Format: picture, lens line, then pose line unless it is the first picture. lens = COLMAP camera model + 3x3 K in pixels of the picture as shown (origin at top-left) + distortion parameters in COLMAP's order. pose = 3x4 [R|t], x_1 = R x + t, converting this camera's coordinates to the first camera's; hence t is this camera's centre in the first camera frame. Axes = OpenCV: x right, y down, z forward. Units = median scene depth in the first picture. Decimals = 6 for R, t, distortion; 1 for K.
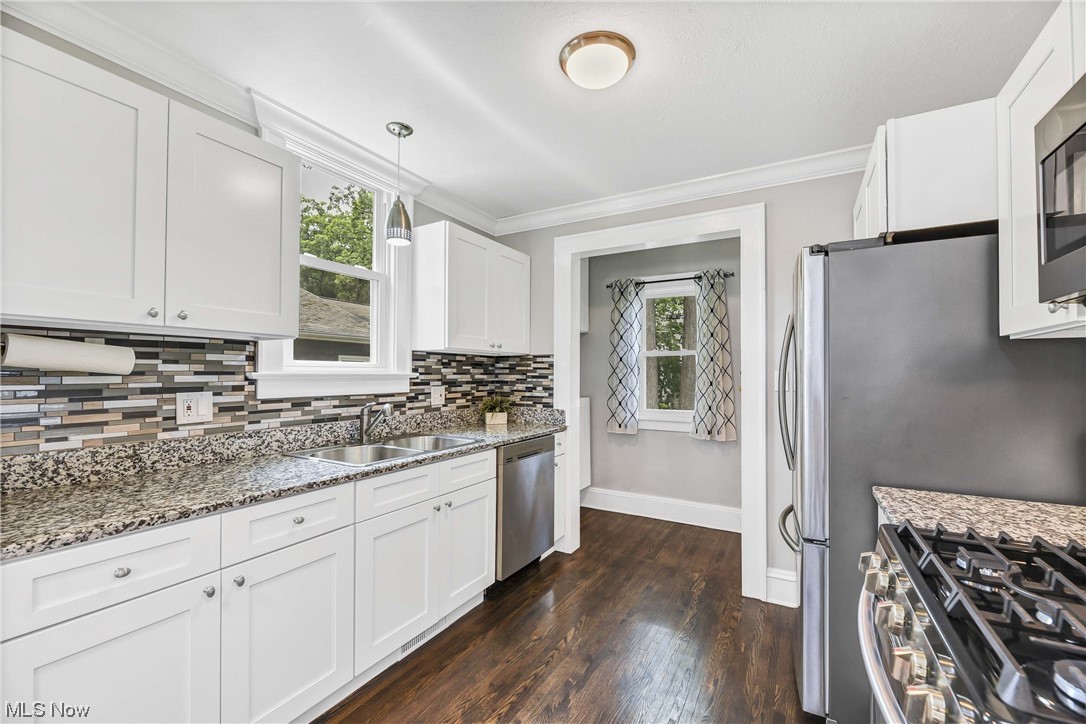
lens RADIAL K [[454.0, 0, 552.0], [0, 454.0, 367.1], [0, 0, 1]] dist [0.000620, -0.000703]
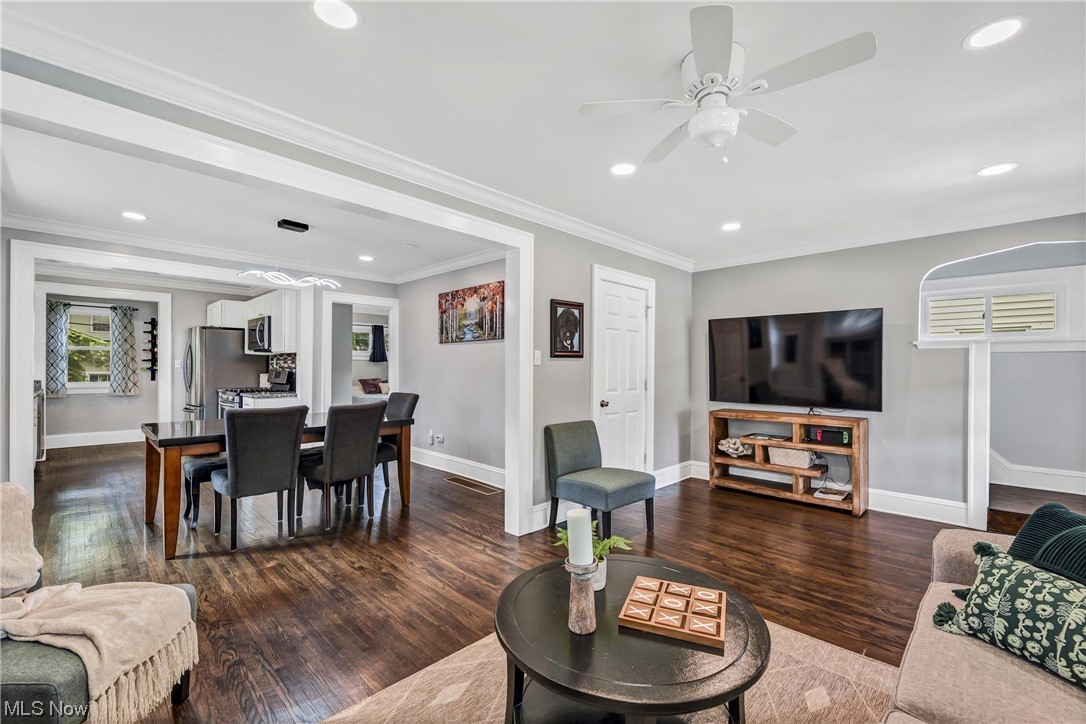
lens RADIAL K [[462.8, 0, 534.7], [0, 462.8, 368.6], [0, 0, 1]] dist [0.001931, -0.002465]
pose [[0.284346, -0.002473, 0.958718, -1.141628], [-0.022971, 0.999692, 0.009392, -0.011660], [-0.958446, -0.024693, 0.284202, -1.344437]]
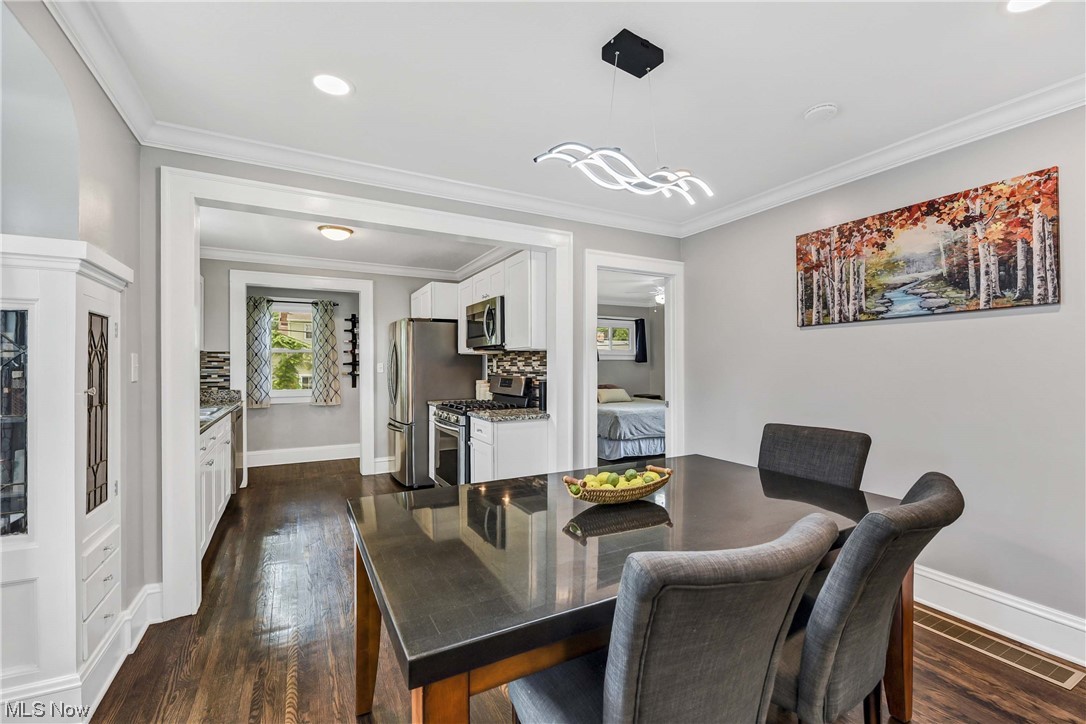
lens RADIAL K [[454.0, 0, 544.3], [0, 454.0, 362.0], [0, 0, 1]] dist [0.000620, -0.000703]
pose [[0.540621, 0.000544, 0.841266, -0.666099], [-0.007500, 0.999963, 0.004174, -0.008855], [-0.841233, -0.008566, 0.540606, -0.604642]]
